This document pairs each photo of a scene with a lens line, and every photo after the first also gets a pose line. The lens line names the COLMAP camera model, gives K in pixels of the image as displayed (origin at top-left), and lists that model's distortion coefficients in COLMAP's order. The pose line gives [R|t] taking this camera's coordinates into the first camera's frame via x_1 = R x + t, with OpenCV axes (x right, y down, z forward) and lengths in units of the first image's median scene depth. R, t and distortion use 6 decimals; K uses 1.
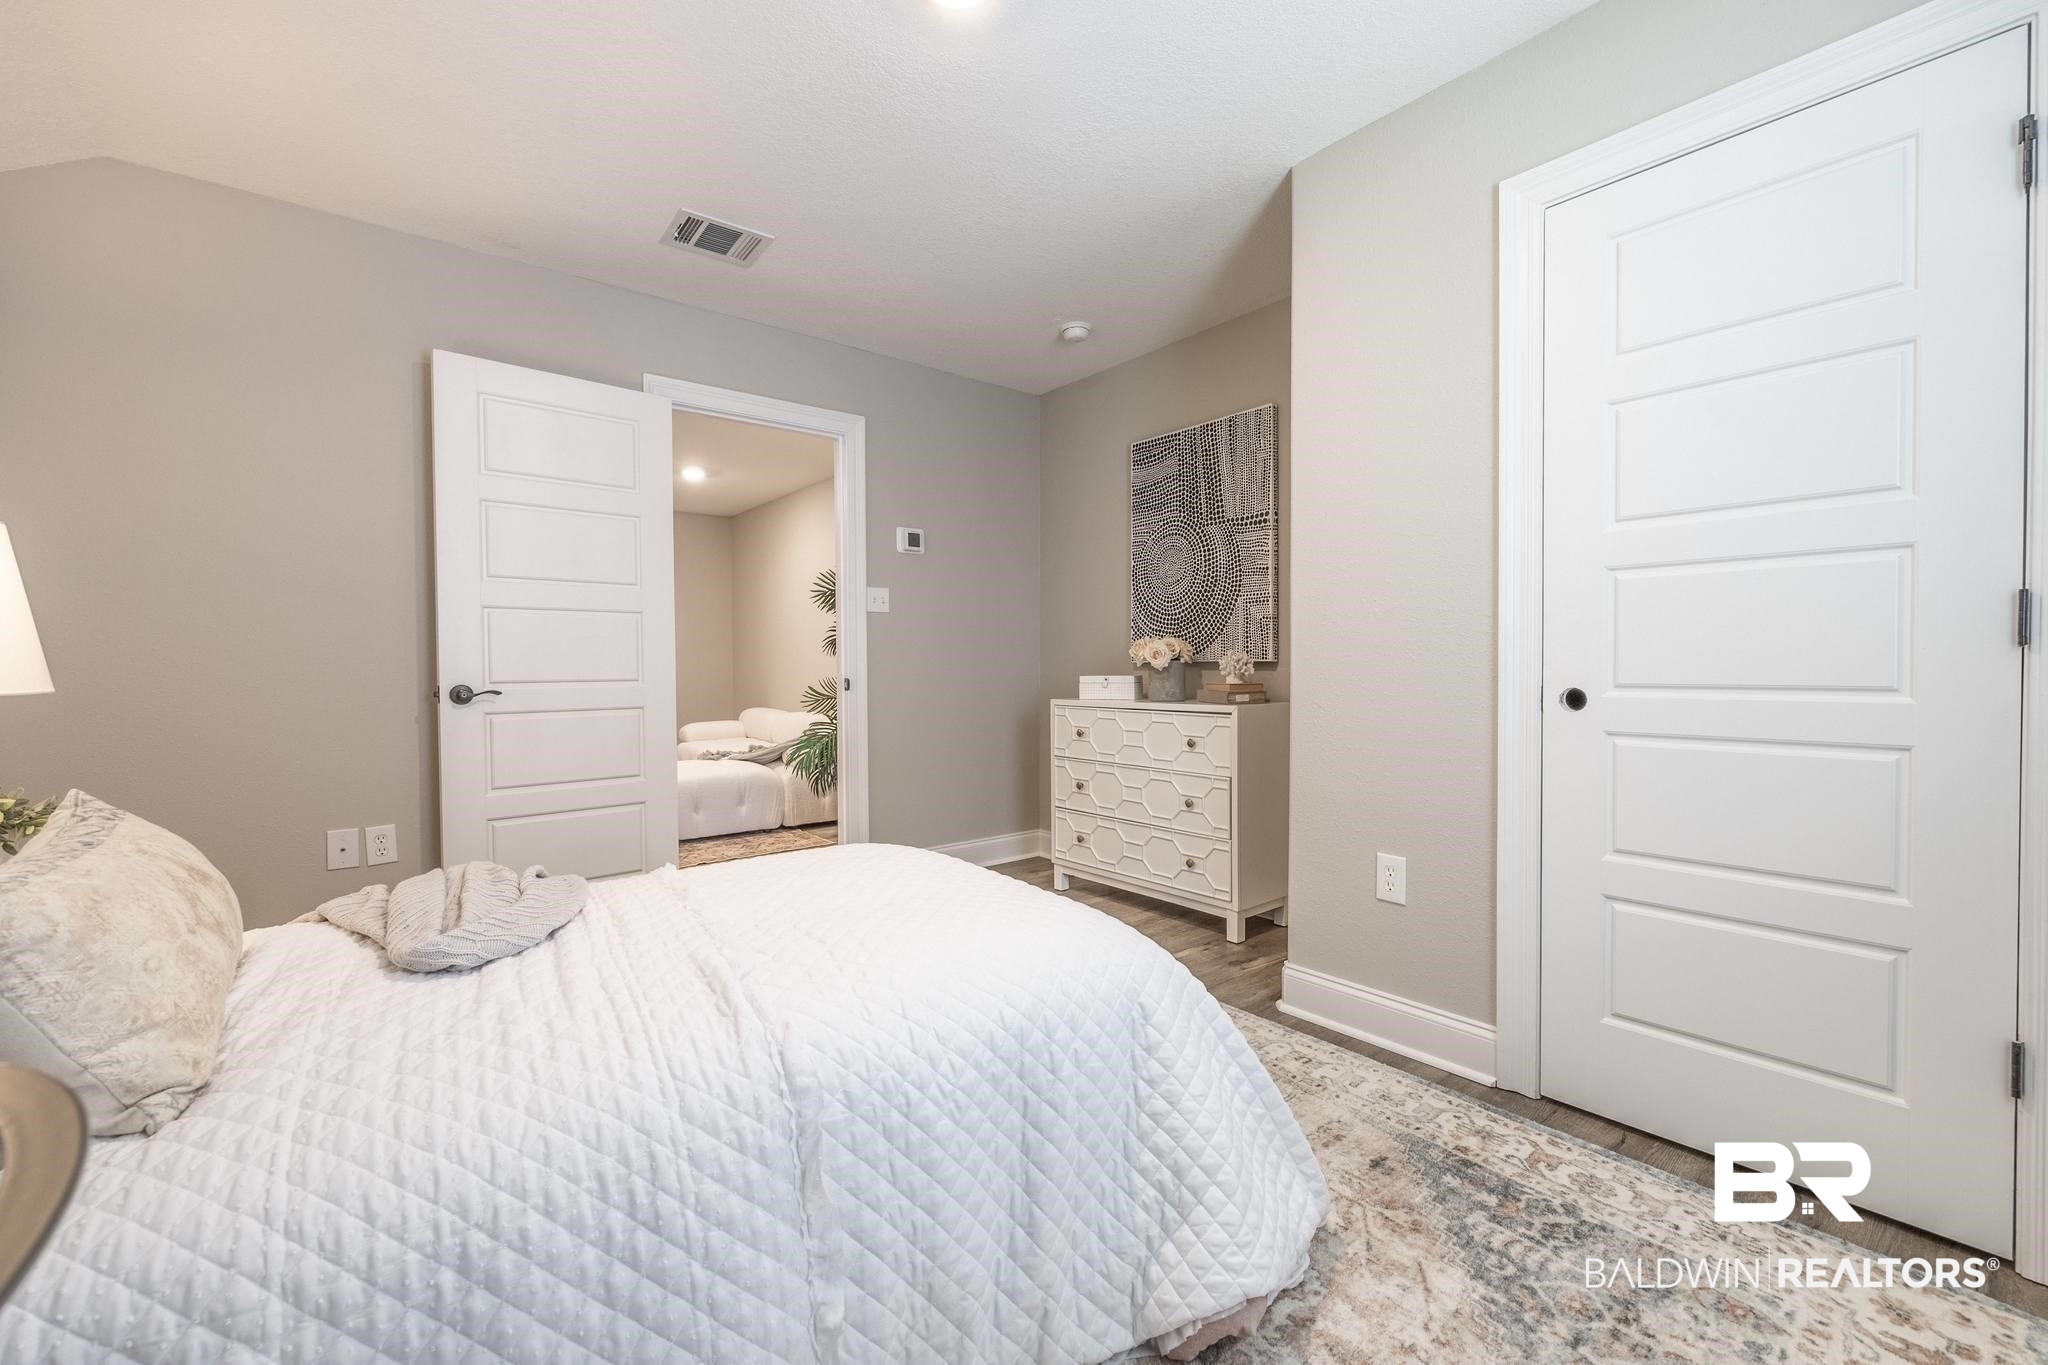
lens RADIAL K [[830.5, 0, 1035.0], [0, 830.5, 682.8], [0, 0, 1]] dist [0.000244, -0.000072]
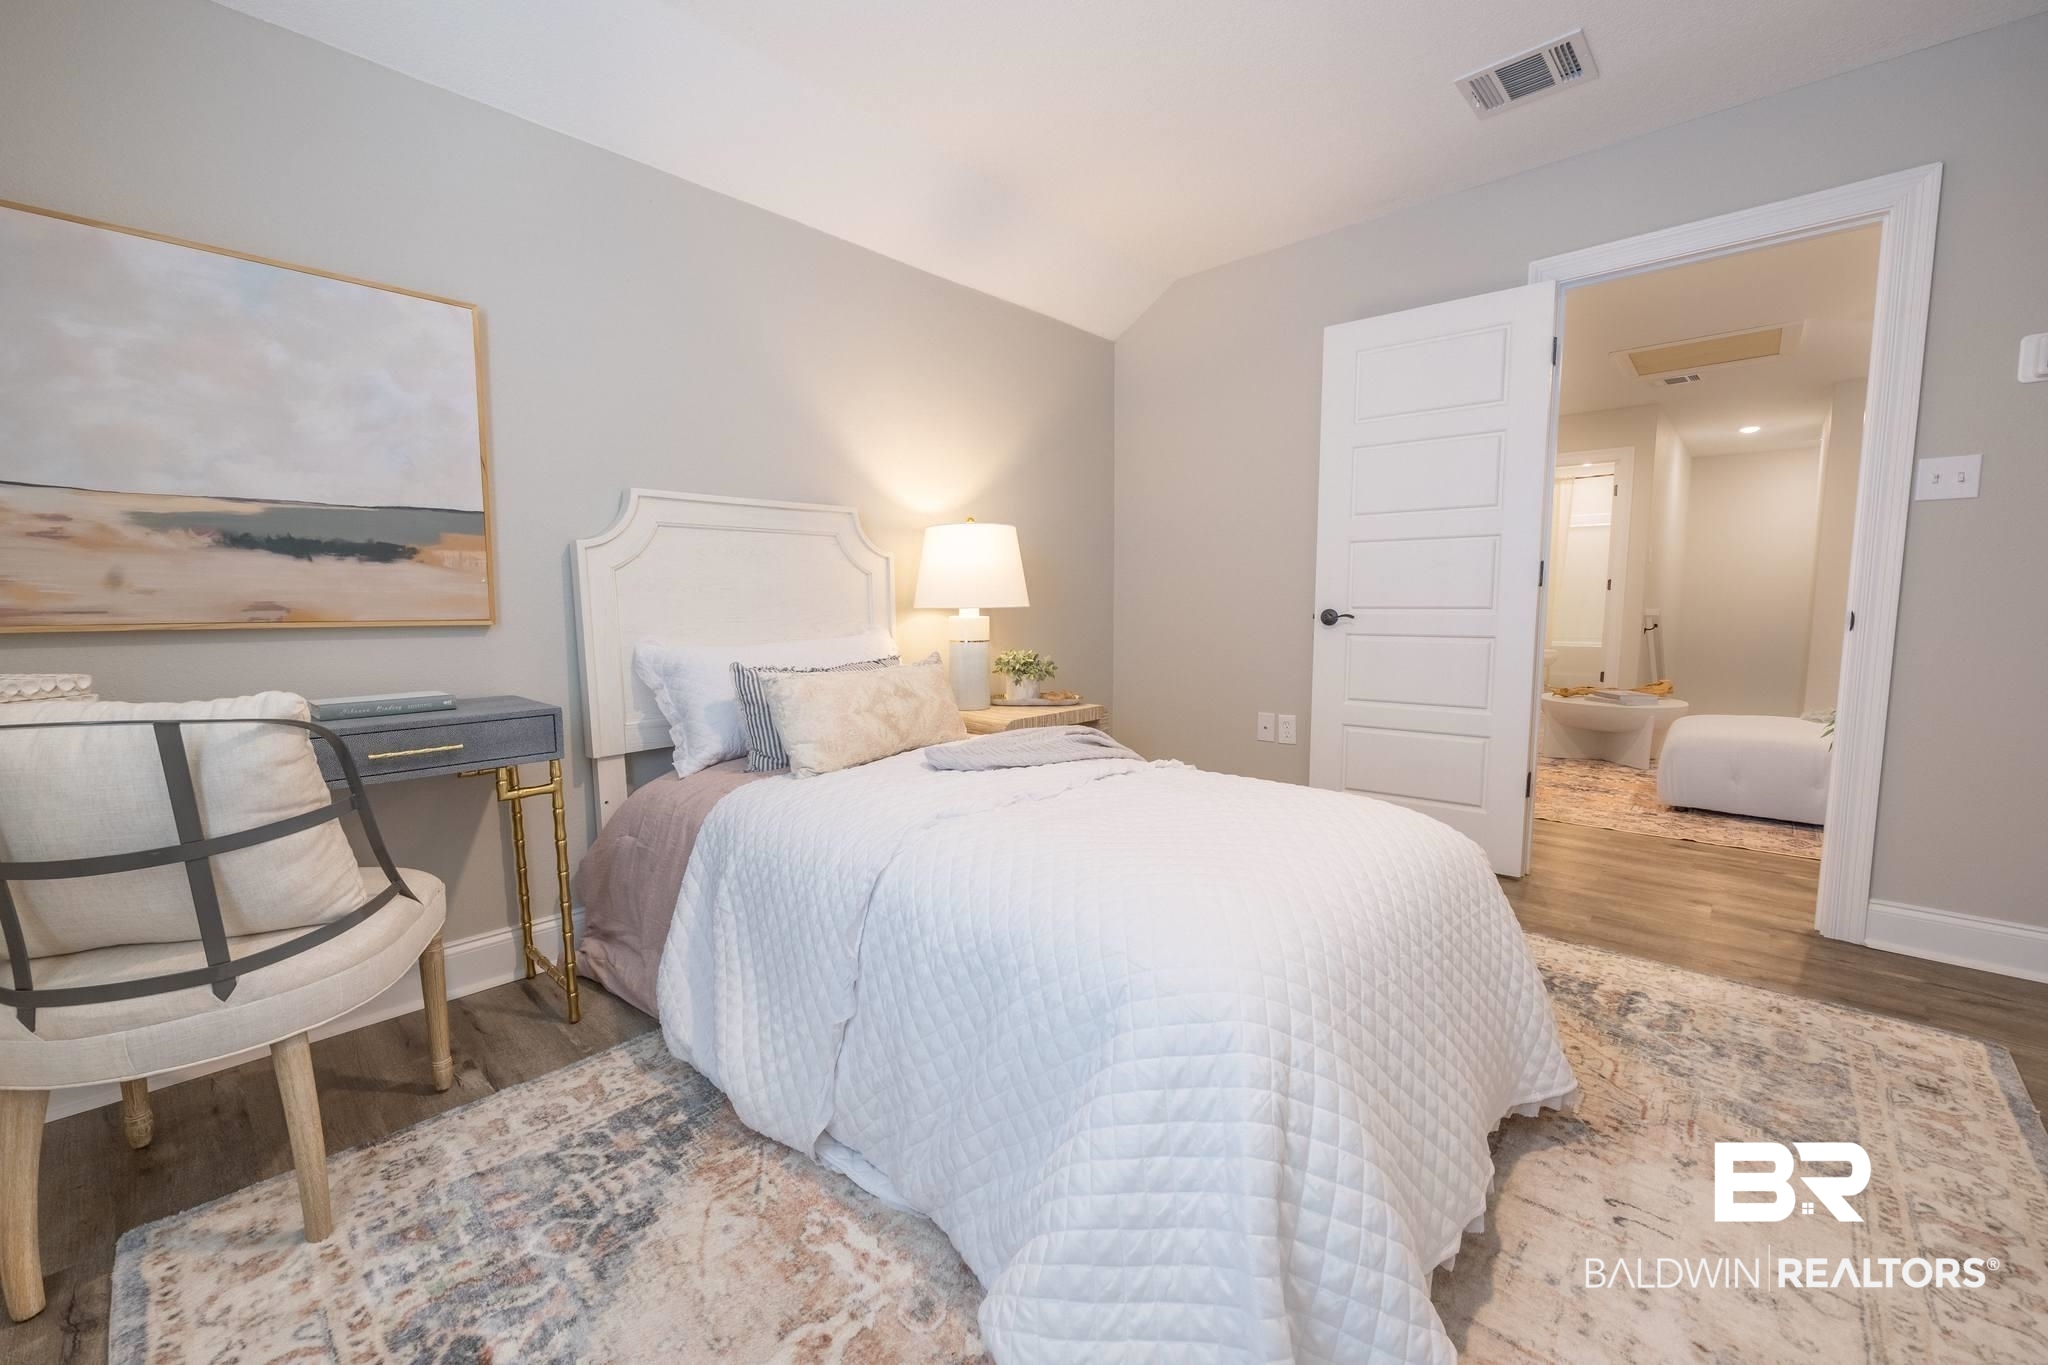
lens RADIAL K [[830.5, 0, 1035.4], [0, 830.5, 677.9], [0, 0, 1]] dist [0.000244, -0.000072]
pose [[0.137967, 0.100028, -0.985373, 0.424231], [-0.019415, 0.994969, 0.098283, -0.007490], [0.990246, 0.005571, 0.139215, 0.395768]]
